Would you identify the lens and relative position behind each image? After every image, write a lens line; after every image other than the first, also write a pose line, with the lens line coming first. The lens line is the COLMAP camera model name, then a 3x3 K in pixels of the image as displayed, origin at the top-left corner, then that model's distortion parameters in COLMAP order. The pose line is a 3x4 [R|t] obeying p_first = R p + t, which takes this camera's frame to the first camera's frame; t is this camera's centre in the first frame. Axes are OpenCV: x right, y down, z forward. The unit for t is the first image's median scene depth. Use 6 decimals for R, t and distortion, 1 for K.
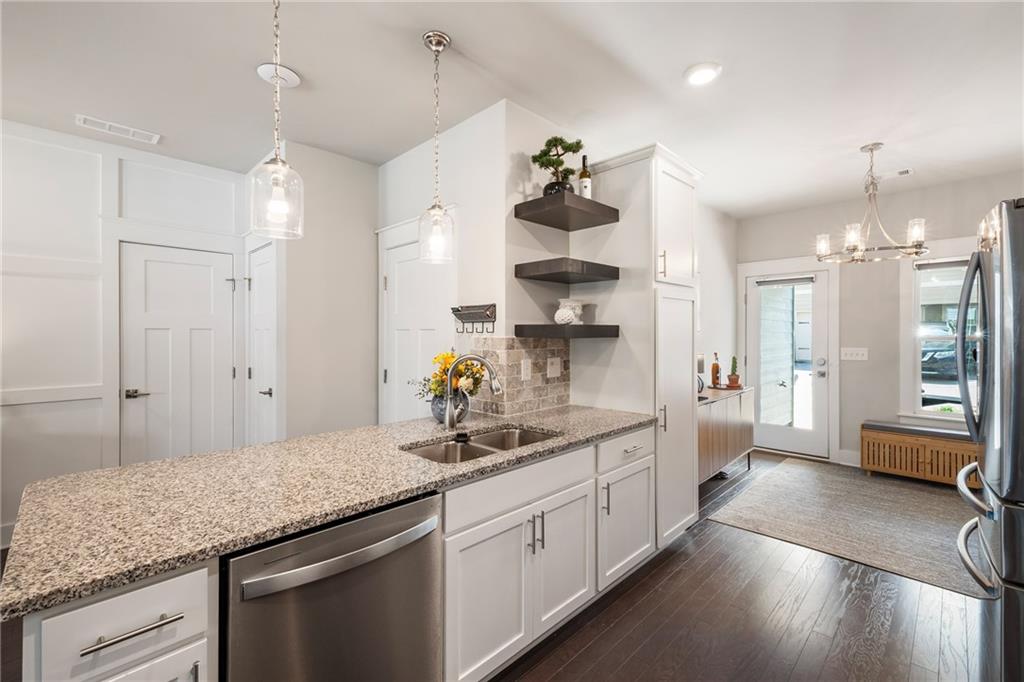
lens RADIAL K [[441.8, 0, 515.8], [0, 441.8, 339.6], [0, 0, 1]] dist [0.009025, 0.000120]
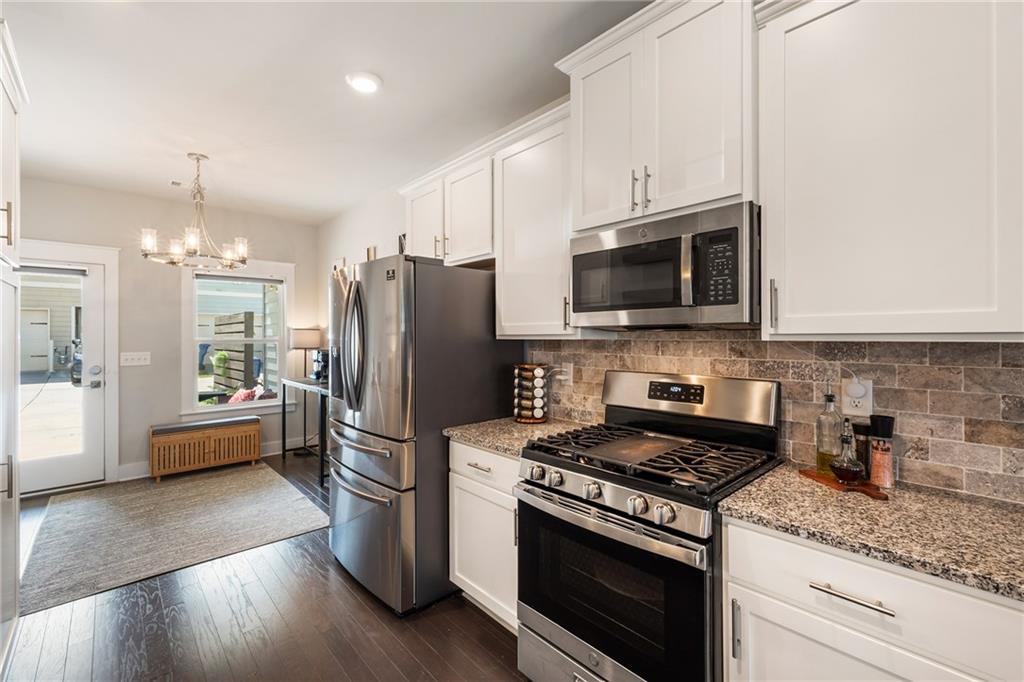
lens RADIAL K [[441.8, 0, 515.0], [0, 441.8, 336.0], [0, 0, 1]] dist [0.009025, 0.000120]
pose [[0.044141, 0.000229, 0.999025, -0.173238], [0.015768, 0.999875, -0.000926, -0.002577], [-0.998901, 0.015793, 0.044132, 0.190400]]
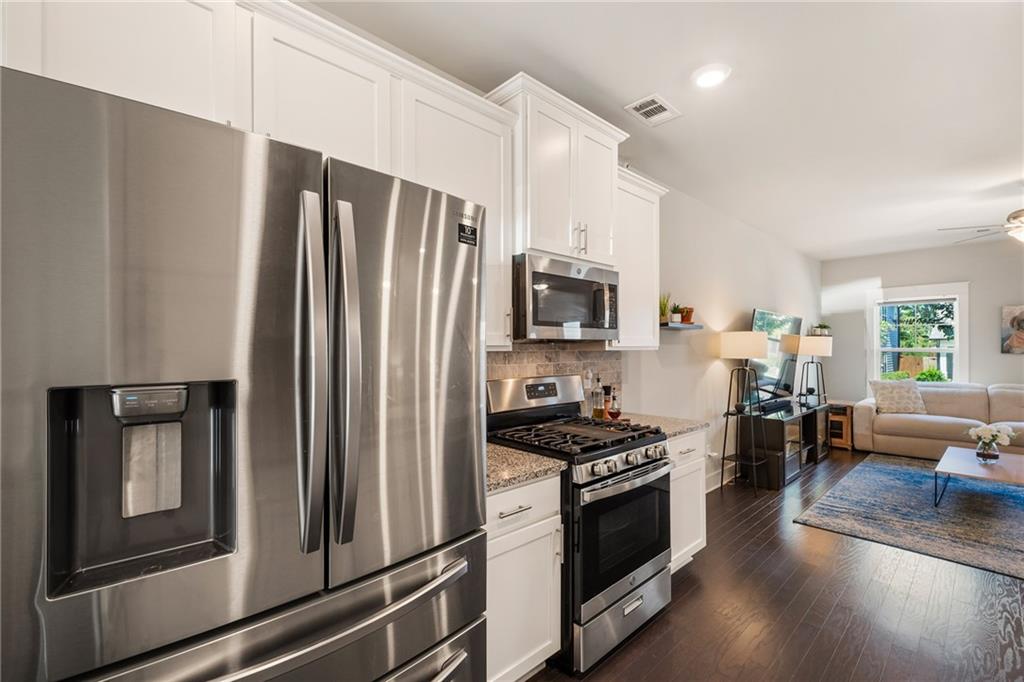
lens RADIAL K [[441.8, 0, 515.3], [0, 441.8, 342.6], [0, 0, 1]] dist [0.009025, 0.000120]
pose [[-0.998243, 0.008776, 0.058598, 0.349857], [0.008362, 0.999938, -0.007298, -0.002845], [-0.058658, -0.006795, -0.998255, 0.697248]]
